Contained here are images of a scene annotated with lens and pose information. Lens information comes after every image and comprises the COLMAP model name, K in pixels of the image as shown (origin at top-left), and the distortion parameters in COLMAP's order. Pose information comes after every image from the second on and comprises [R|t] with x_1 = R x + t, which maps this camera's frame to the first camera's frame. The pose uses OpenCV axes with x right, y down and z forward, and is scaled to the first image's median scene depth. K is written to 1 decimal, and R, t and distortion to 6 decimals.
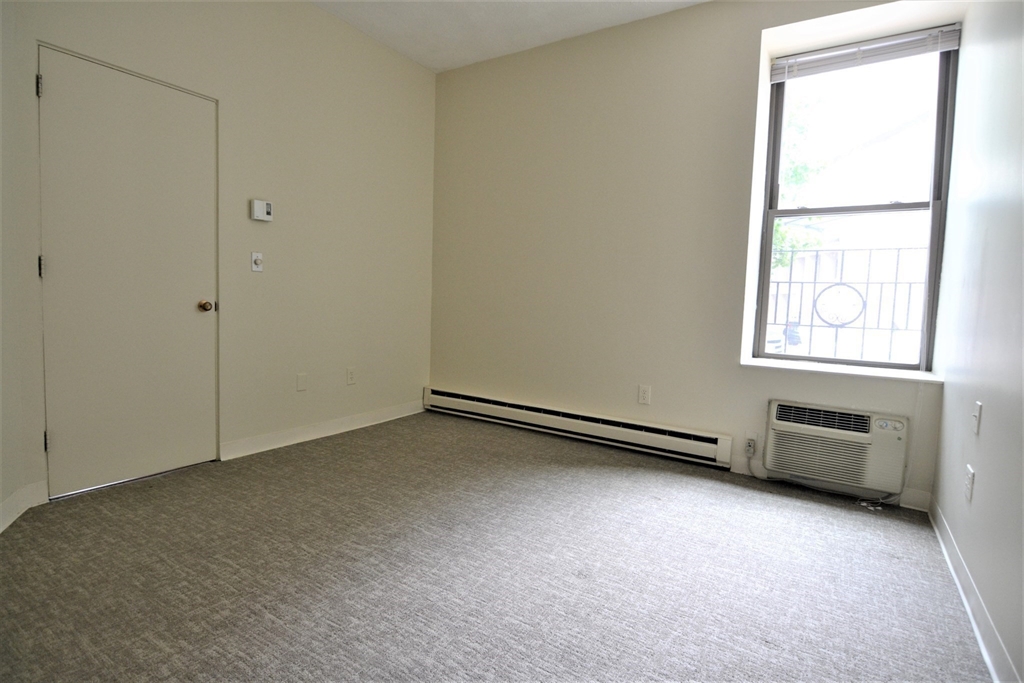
lens RADIAL K [[509.6, 0, 502.4], [0, 509.6, 339.5], [0, 0, 1]] dist [-0.026308, -0.001185]
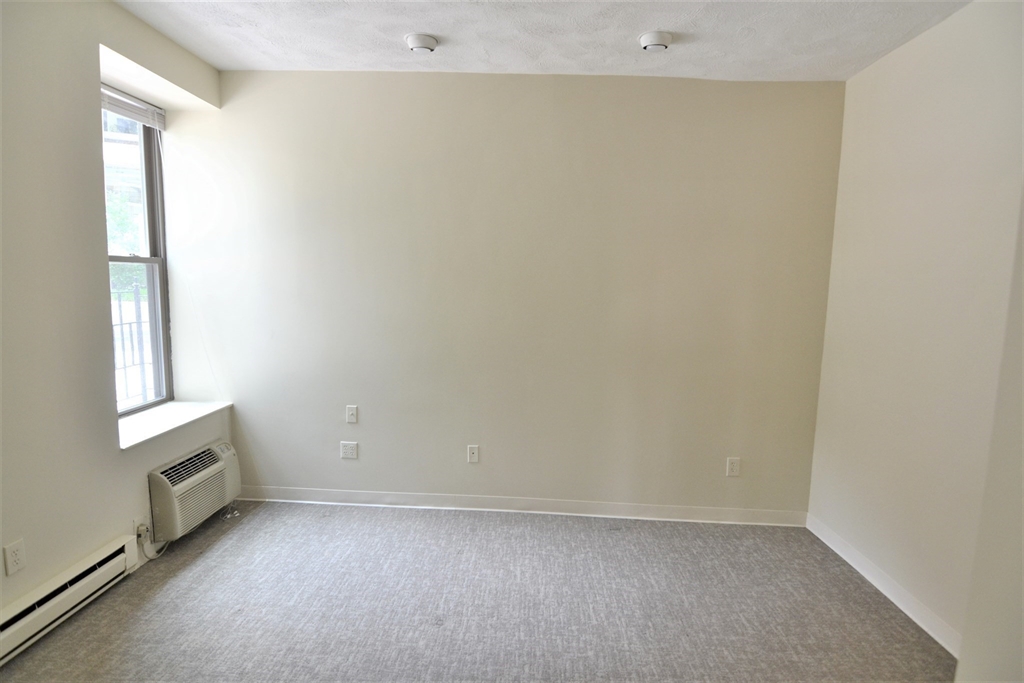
lens RADIAL K [[509.6, 0, 507.5], [0, 509.6, 344.3], [0, 0, 1]] dist [-0.026308, -0.001185]
pose [[-0.505632, -0.151539, 0.849336, -0.617990], [0.029124, 0.980894, 0.192350, -0.306596], [-0.862257, 0.121994, -0.491558, 0.975403]]
